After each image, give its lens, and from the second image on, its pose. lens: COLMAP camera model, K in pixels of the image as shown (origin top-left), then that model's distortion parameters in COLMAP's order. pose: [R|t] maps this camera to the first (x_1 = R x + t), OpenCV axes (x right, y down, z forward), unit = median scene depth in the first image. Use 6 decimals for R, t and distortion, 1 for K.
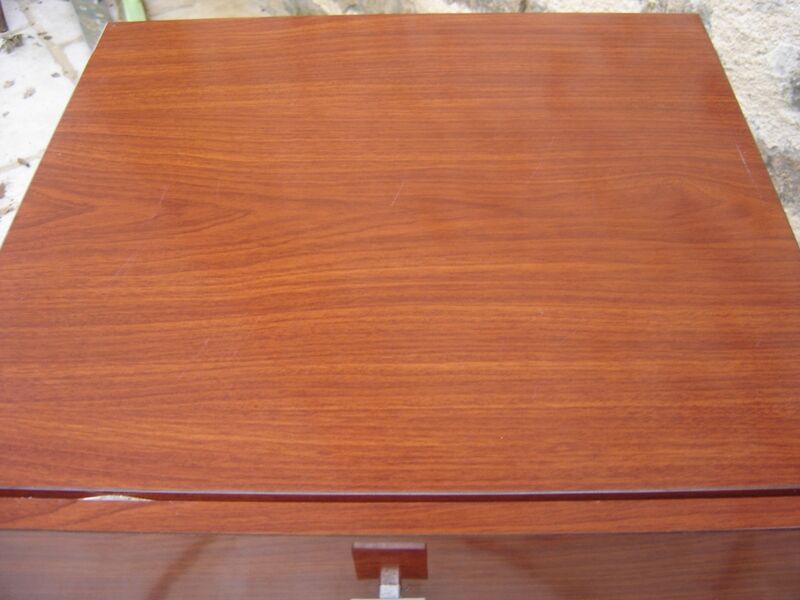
lens RADIAL K [[895.8, 0, 417.8], [0, 895.8, 301.3], [0, 0, 1]] dist [-0.142293, 0.030331]
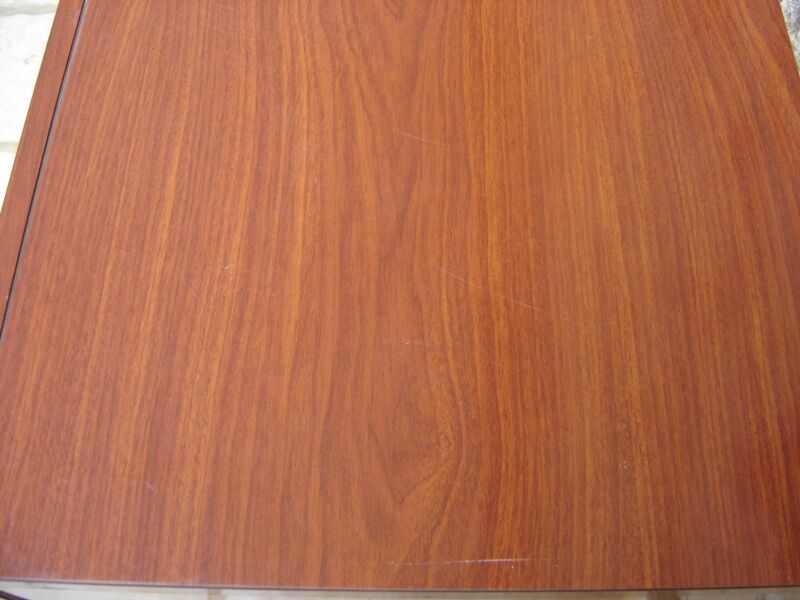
lens RADIAL K [[895.8, 0, 417.8], [0, 895.8, 301.3], [0, 0, 1]] dist [-0.142293, 0.030331]
pose [[-0.008608, 0.900208, -0.435375, 0.587628], [-0.728770, 0.292478, 0.619153, -0.715371], [0.684704, 0.322619, 0.653527, 0.551676]]
